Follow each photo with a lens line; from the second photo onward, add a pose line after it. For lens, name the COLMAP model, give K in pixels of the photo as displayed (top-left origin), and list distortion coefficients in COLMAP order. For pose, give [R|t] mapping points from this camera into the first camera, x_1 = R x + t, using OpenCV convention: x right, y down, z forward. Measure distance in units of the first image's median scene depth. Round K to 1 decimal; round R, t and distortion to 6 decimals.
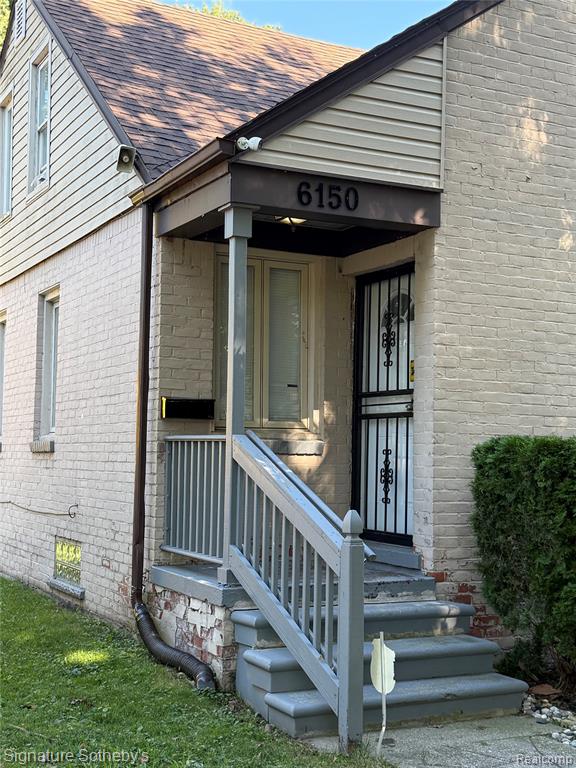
lens RADIAL K [[1054.6, 0, 287.7], [0, 1054.6, 383.3], [0, 0, 1]] dist [0.154782, 0.000000]
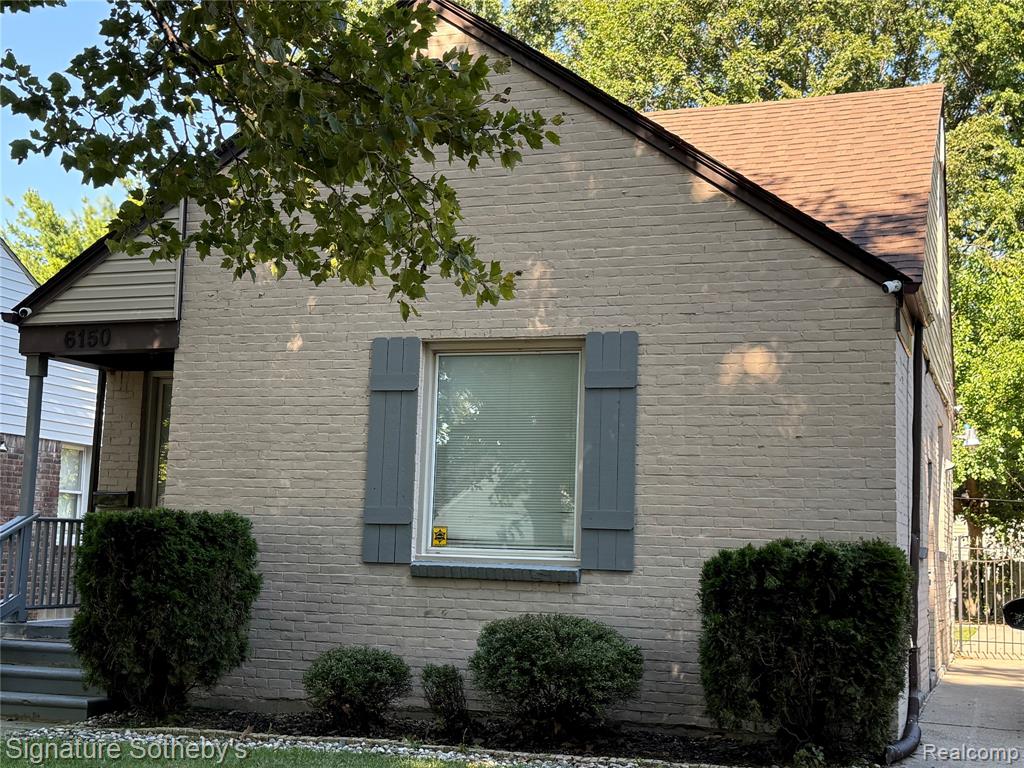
lens RADIAL K [[1406.2, 0, 512.0], [0, 1406.2, 385.5], [0, 0, 1]] dist [0.154782, 0.000000]
pose [[0.660539, -0.082558, -0.746238, 1.623434], [0.025351, 0.995822, -0.087730, 0.053126], [0.750363, 0.039032, 0.659872, 0.192121]]
